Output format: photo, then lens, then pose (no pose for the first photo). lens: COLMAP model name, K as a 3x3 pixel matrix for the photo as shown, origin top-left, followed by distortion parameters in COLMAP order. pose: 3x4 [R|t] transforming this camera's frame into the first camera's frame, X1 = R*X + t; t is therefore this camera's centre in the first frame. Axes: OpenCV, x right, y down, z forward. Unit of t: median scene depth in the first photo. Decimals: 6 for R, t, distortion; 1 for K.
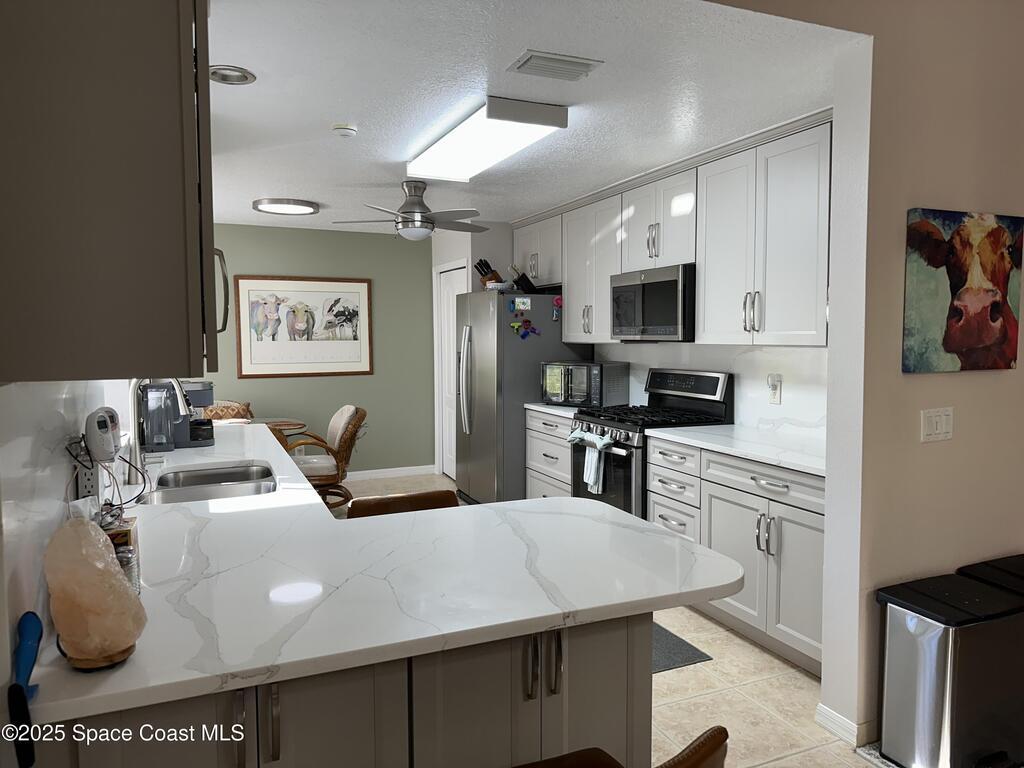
lens RADIAL K [[708.1, 0, 510.5], [0, 708.1, 363.4], [0, 0, 1]] dist [0.177477, 0.000505]
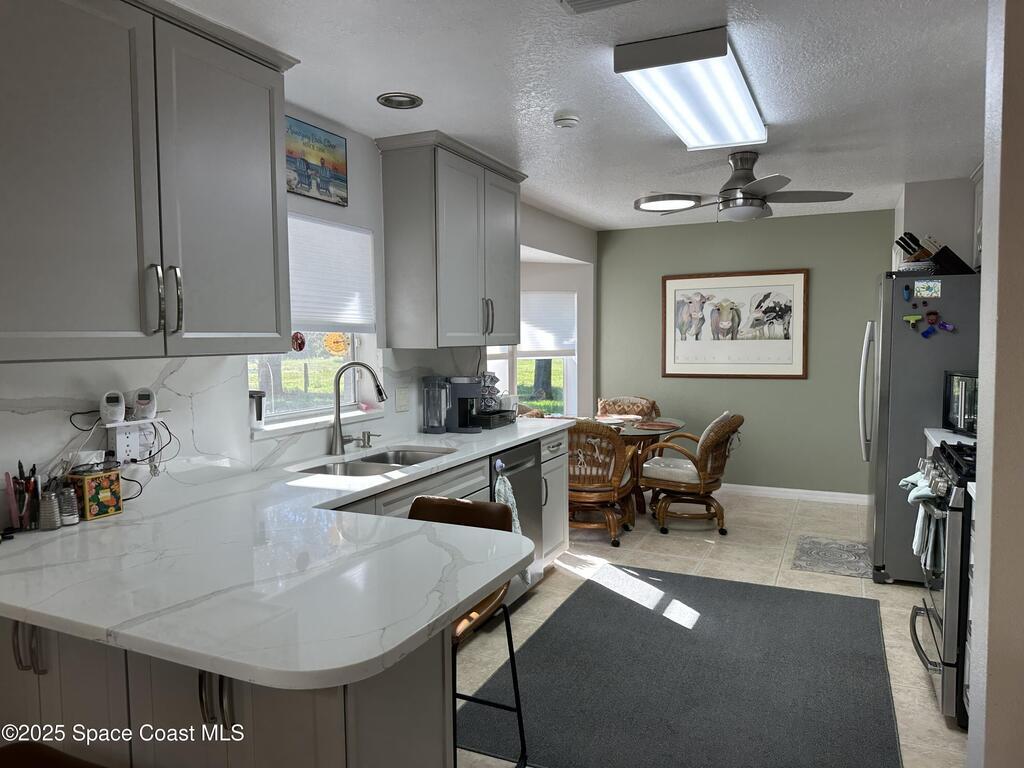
lens RADIAL K [[716.6, 0, 518.1], [0, 716.6, 386.0], [0, 0, 1]] dist [0.080825, -0.107843]
pose [[0.661339, 0.051438, -0.748321, 0.245117], [-0.026218, 0.998621, 0.045472, -0.007243], [0.749629, -0.010453, 0.661776, 0.166141]]
